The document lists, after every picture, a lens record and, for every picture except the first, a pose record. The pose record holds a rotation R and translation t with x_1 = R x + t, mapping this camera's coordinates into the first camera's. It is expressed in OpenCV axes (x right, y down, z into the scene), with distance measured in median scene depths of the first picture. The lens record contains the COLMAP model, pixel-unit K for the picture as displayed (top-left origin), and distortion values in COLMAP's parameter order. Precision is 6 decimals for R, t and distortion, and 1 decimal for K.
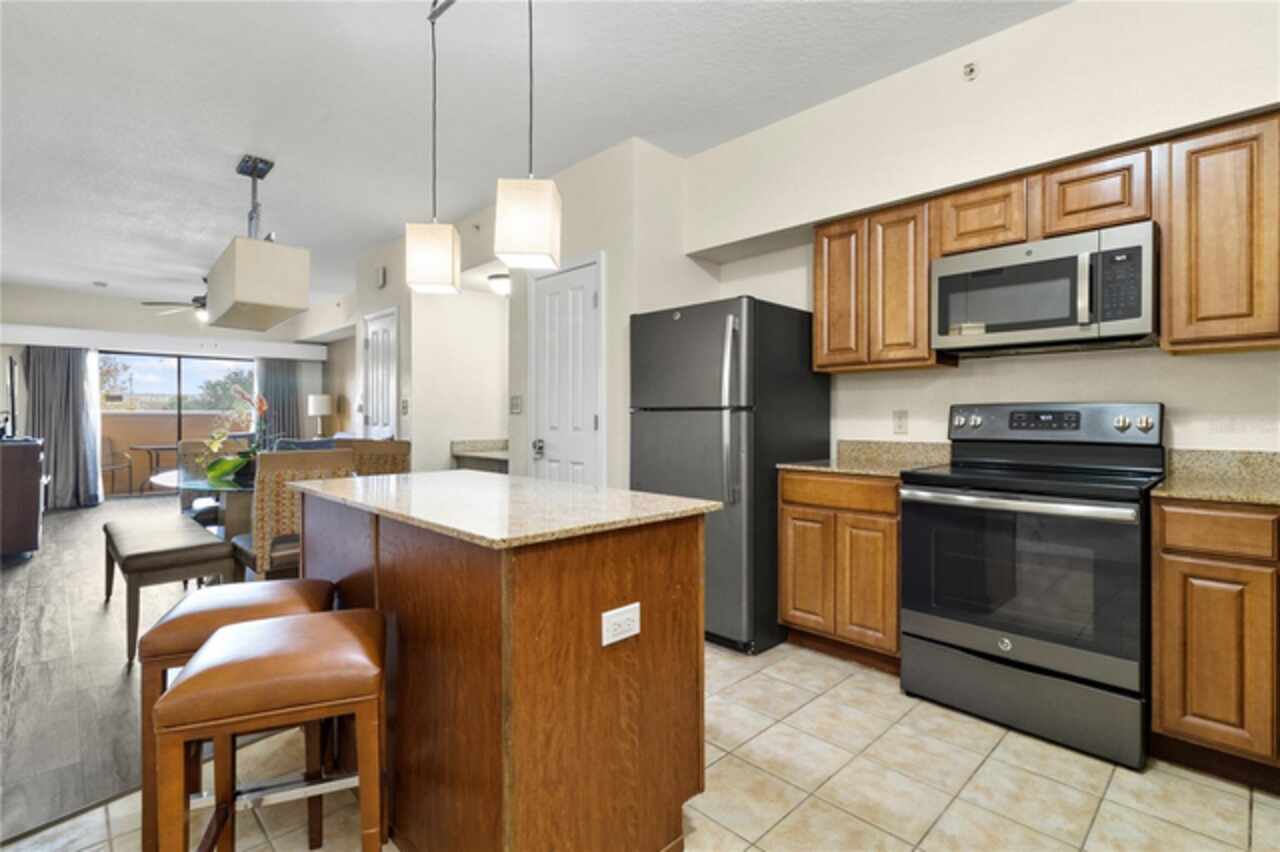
lens RADIAL K [[607.0, 0, 641.0], [0, 607.0, 418.4], [0, 0, 1]] dist [-0.002771, -0.000362]
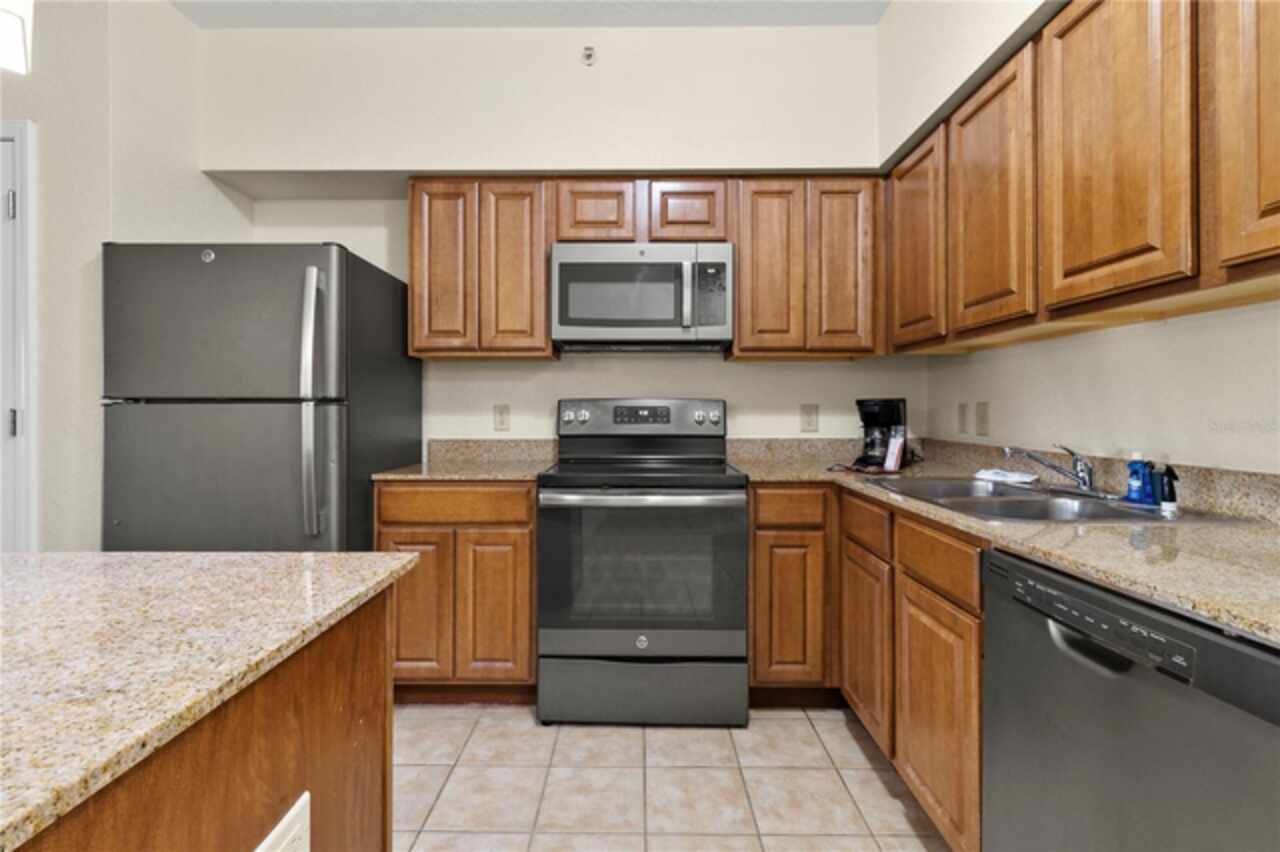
lens RADIAL K [[608.2, 0, 637.0], [0, 608.2, 410.0], [0, 0, 1]] dist [0.003906, 0.000702]
pose [[0.705730, 0.001240, 0.708480, -0.089669], [0.002147, 0.999990, -0.003889, -0.001591], [-0.708478, 0.004266, 0.705720, 0.250109]]
